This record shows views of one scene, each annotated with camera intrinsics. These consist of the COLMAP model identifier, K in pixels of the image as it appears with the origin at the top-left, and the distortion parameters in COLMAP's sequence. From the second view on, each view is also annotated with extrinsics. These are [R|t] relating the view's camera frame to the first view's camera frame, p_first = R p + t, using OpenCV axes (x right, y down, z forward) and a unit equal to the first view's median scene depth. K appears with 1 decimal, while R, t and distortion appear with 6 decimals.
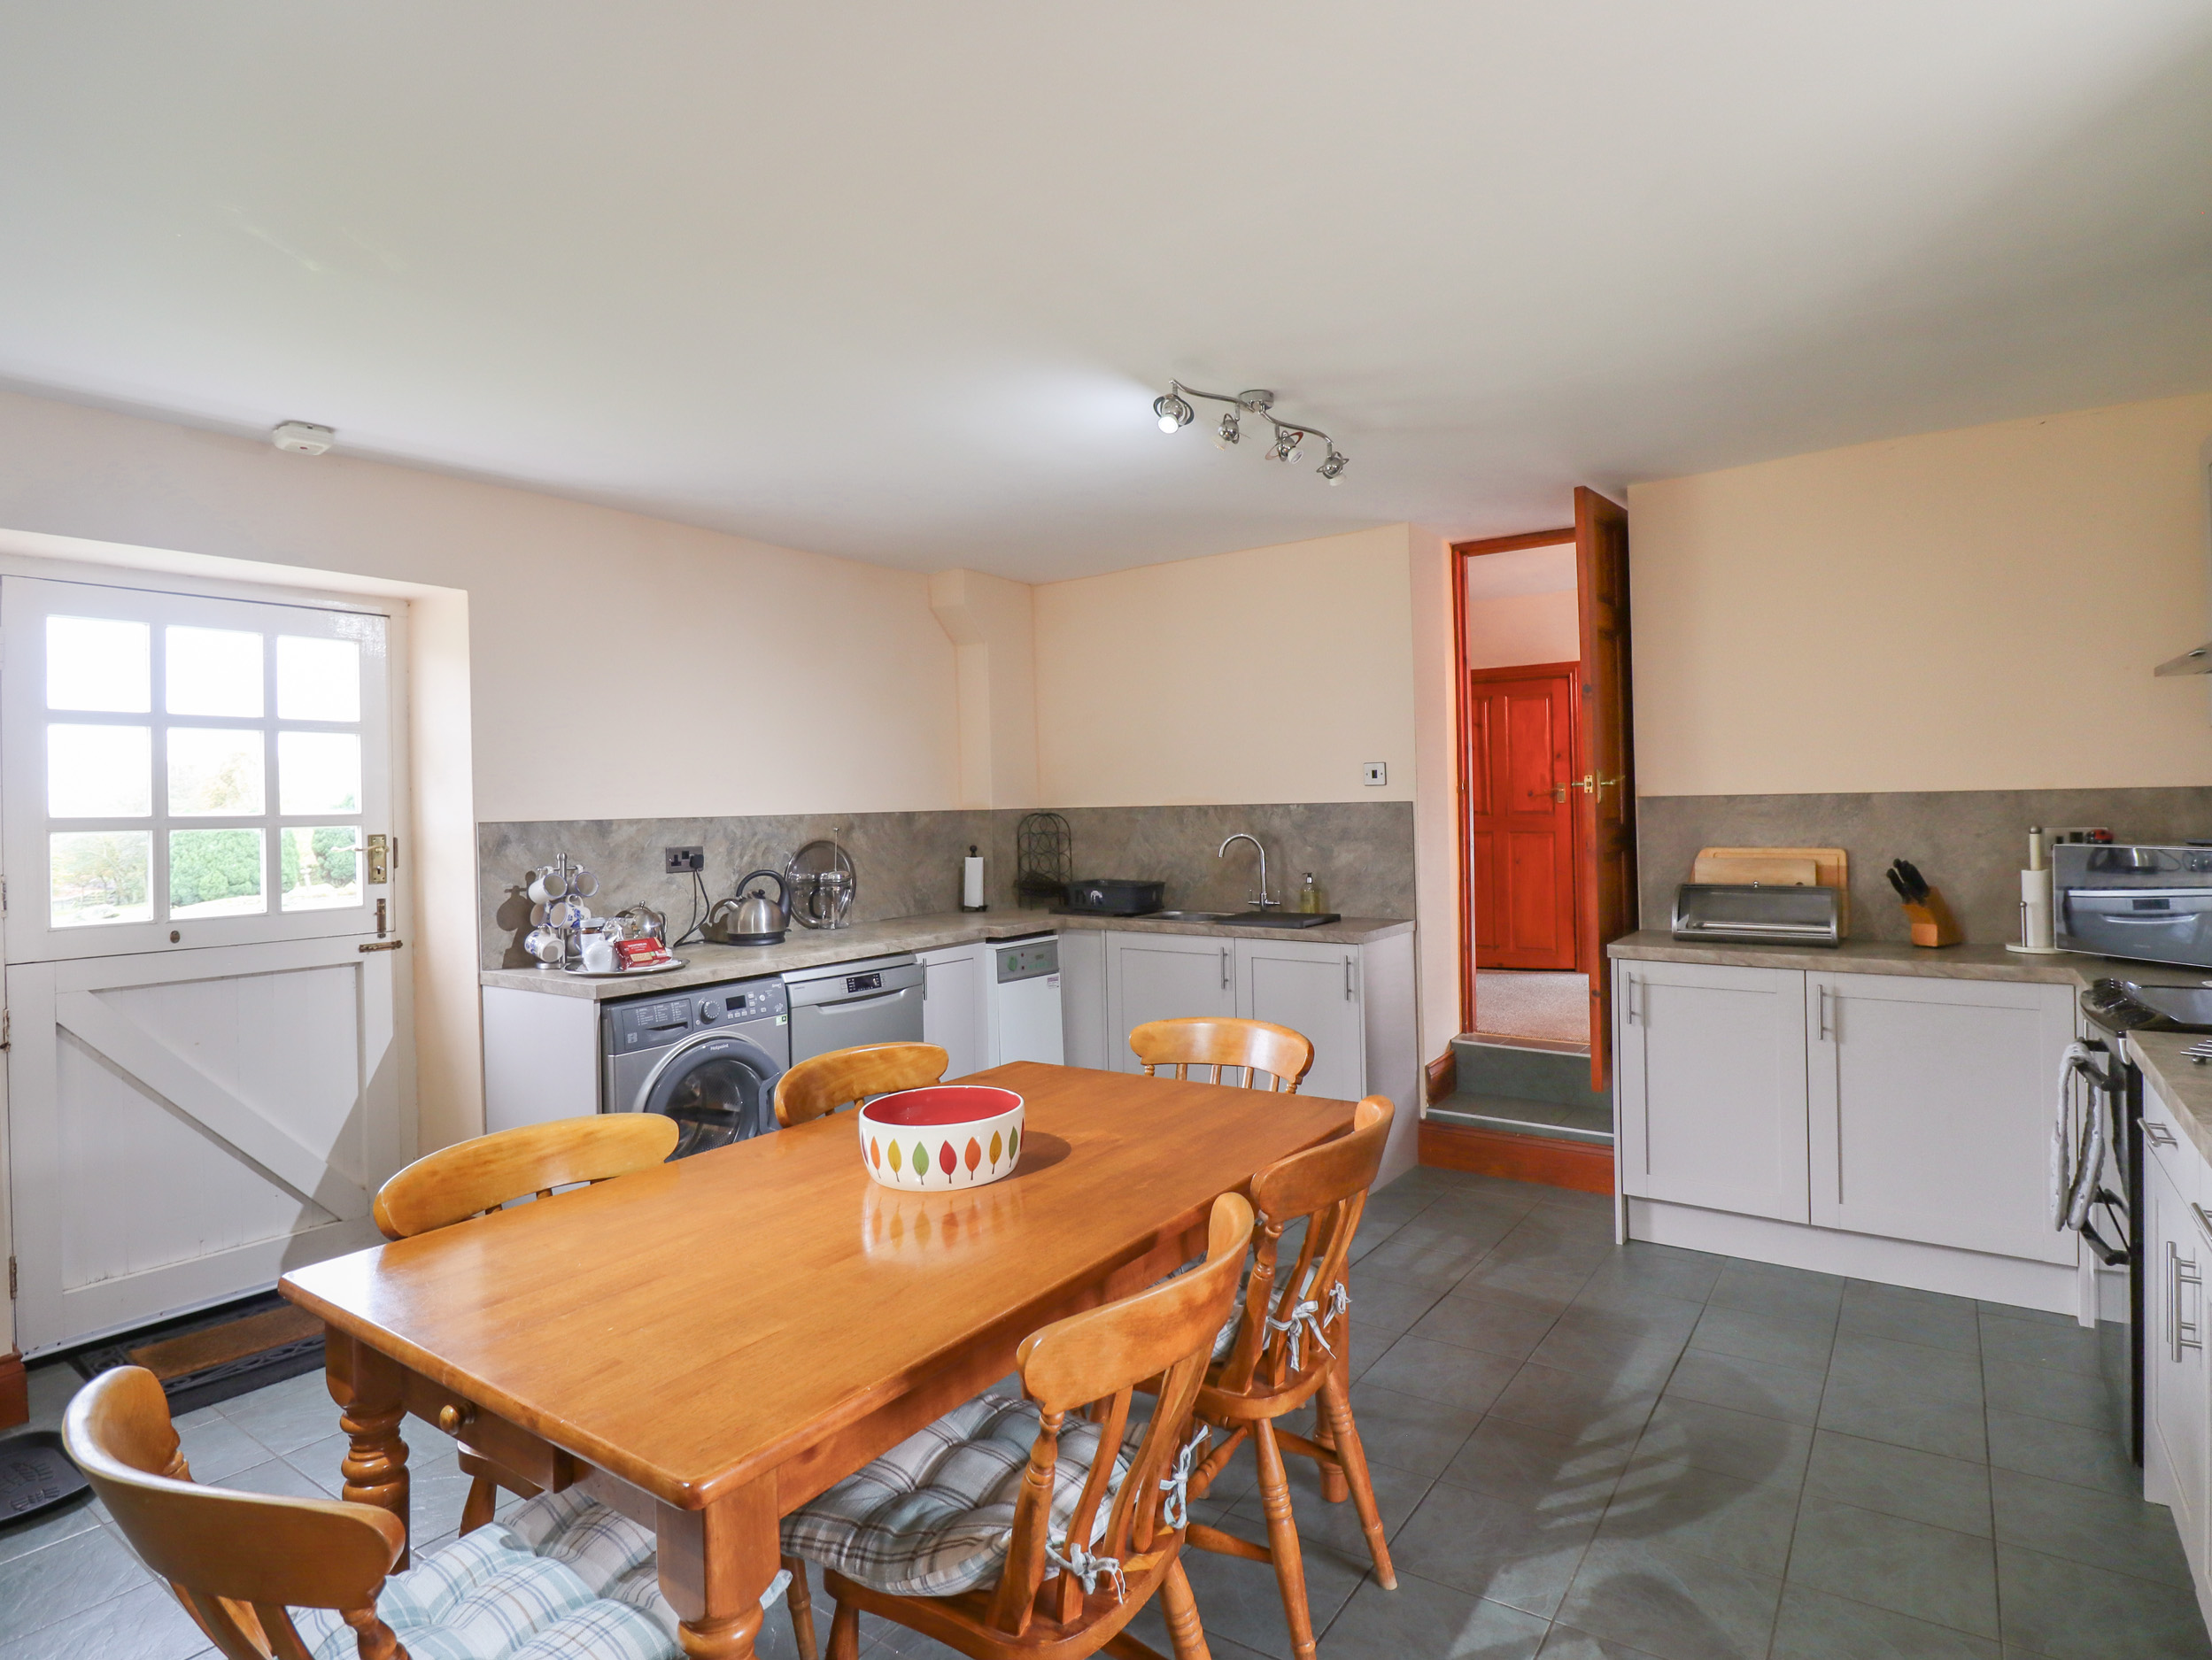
lens RADIAL K [[1187.4, 0, 1106.0], [0, 1187.4, 830.0], [0, 0, 1]] dist [-0.002969, -0.000565]
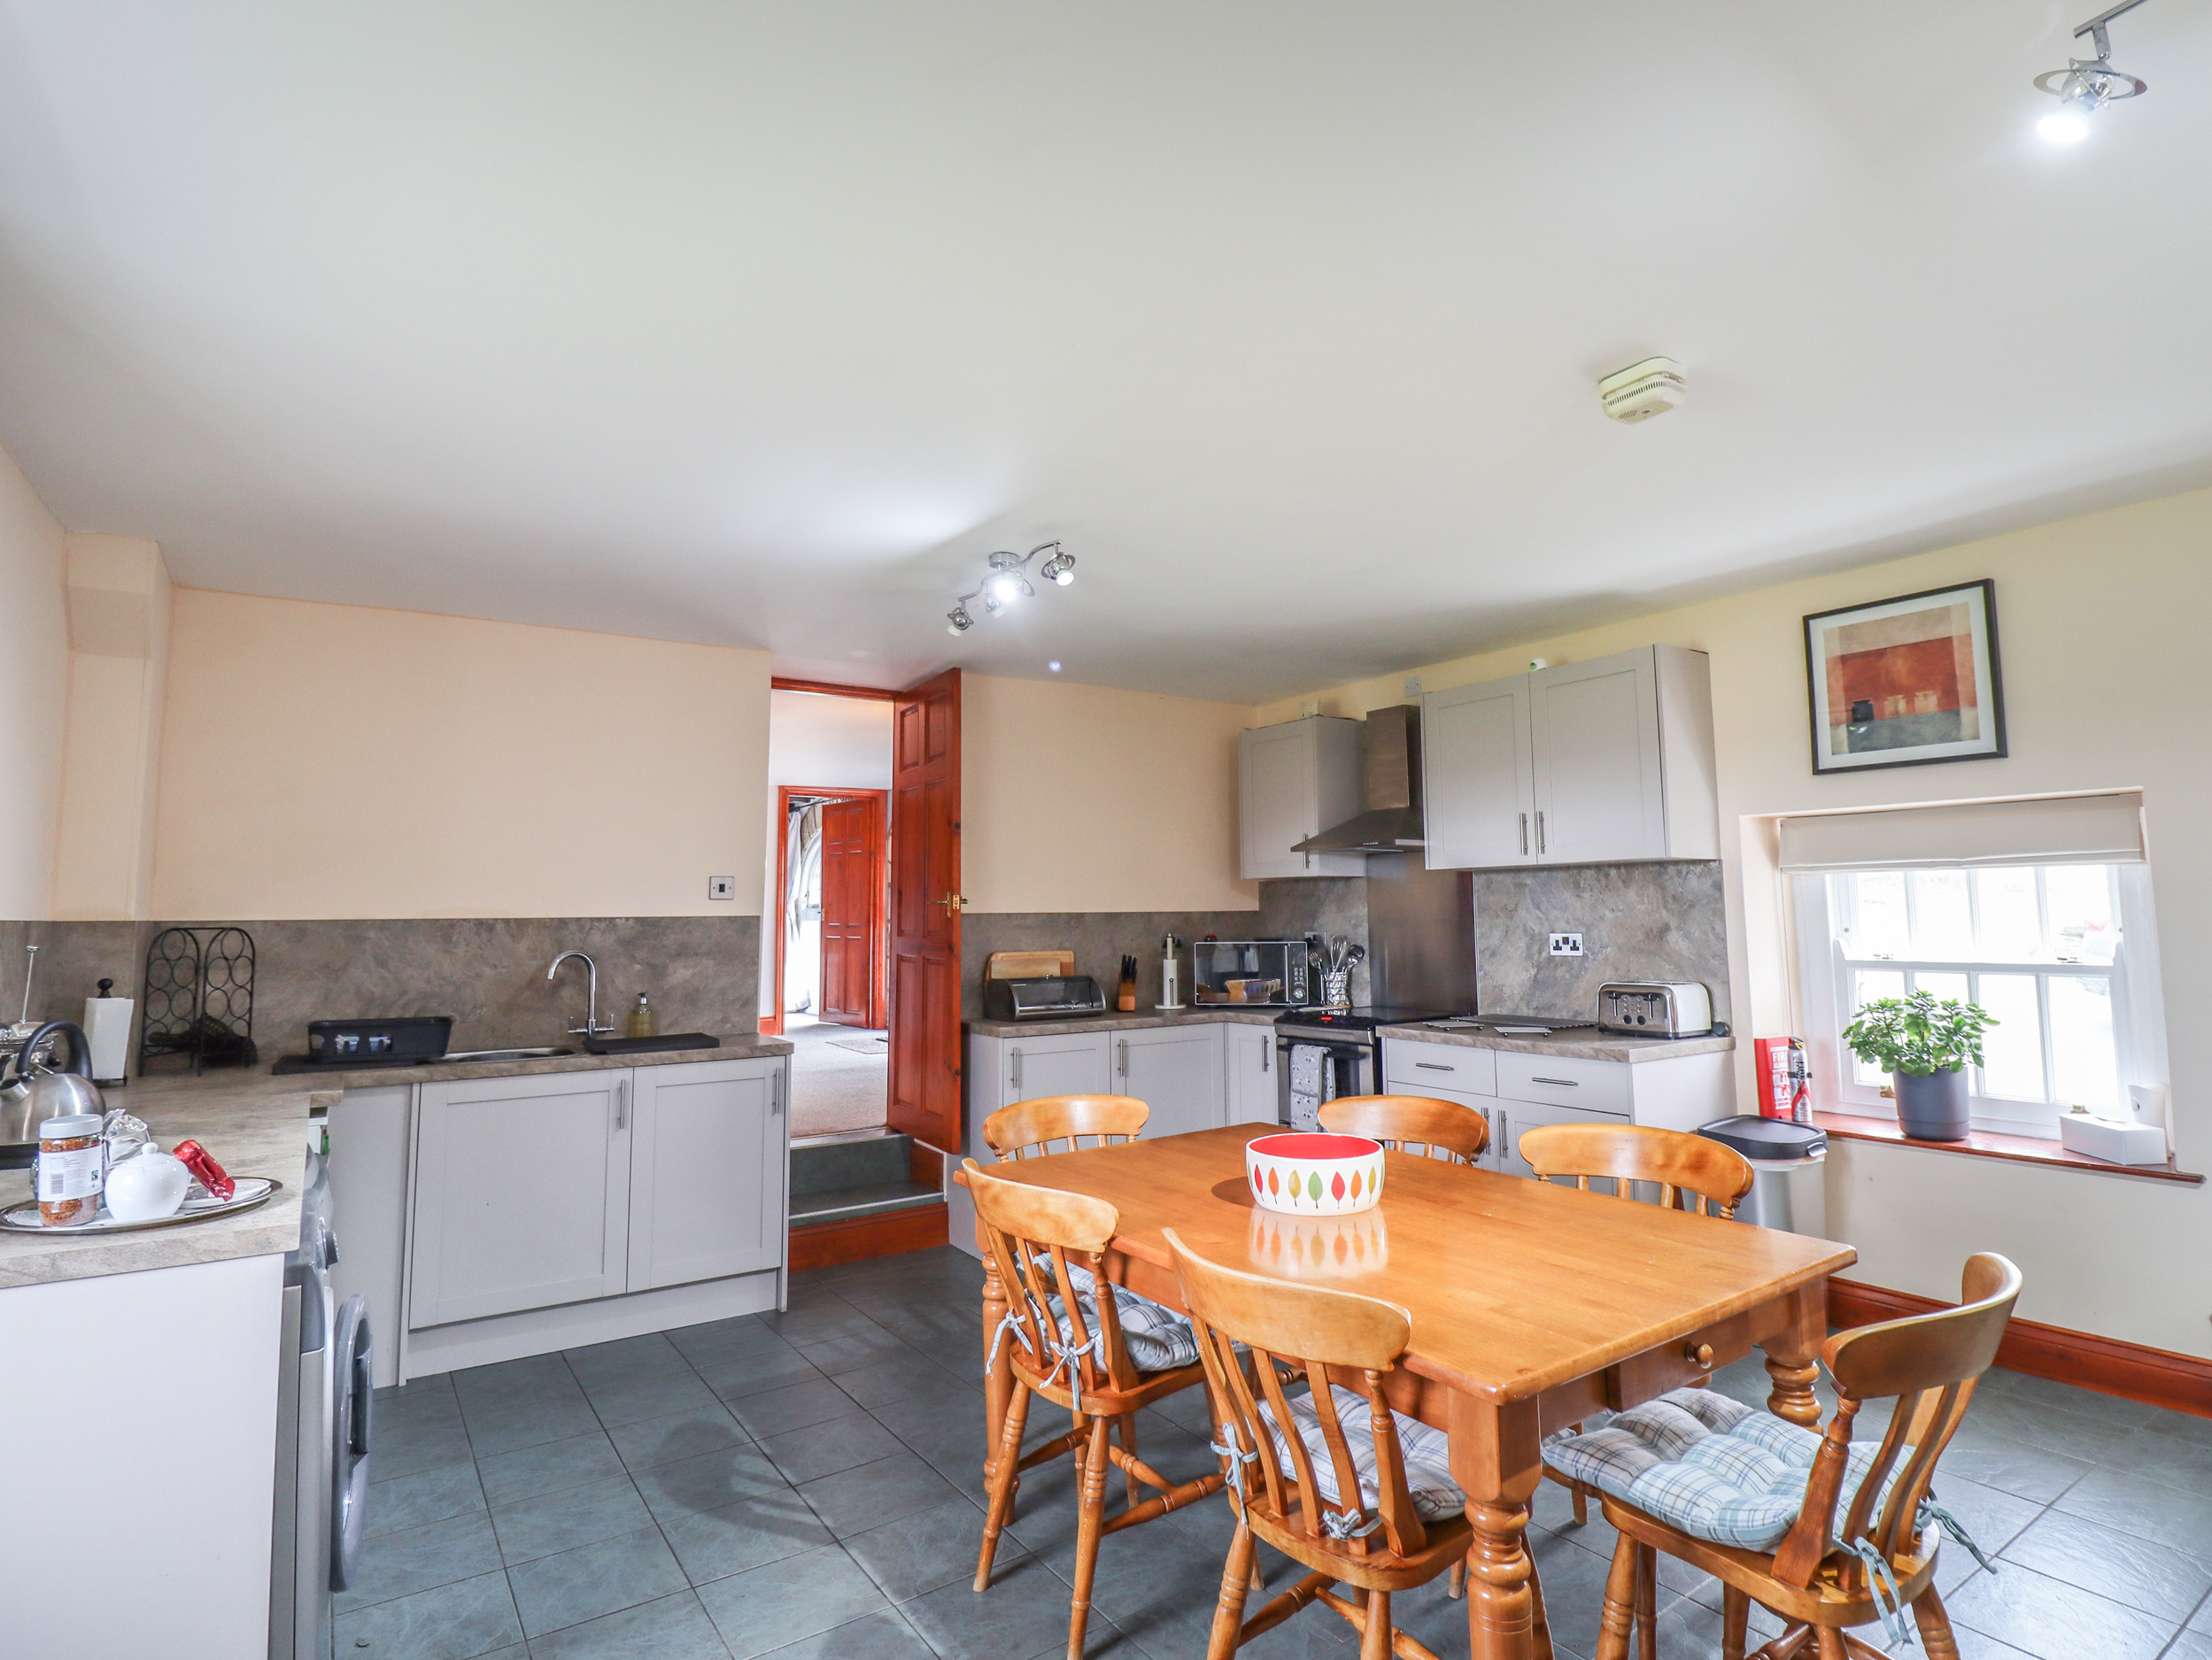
lens RADIAL K [[1152.2, 0, 1106.0], [0, 1152.2, 830.0], [0, 0, 1]] dist [-0.003829, -0.000562]
pose [[0.349039, 0.092534, 0.932529, -0.557607], [0.029982, 0.993501, -0.109806, 0.019755], [-0.936629, 0.066286, 0.343996, 0.352412]]
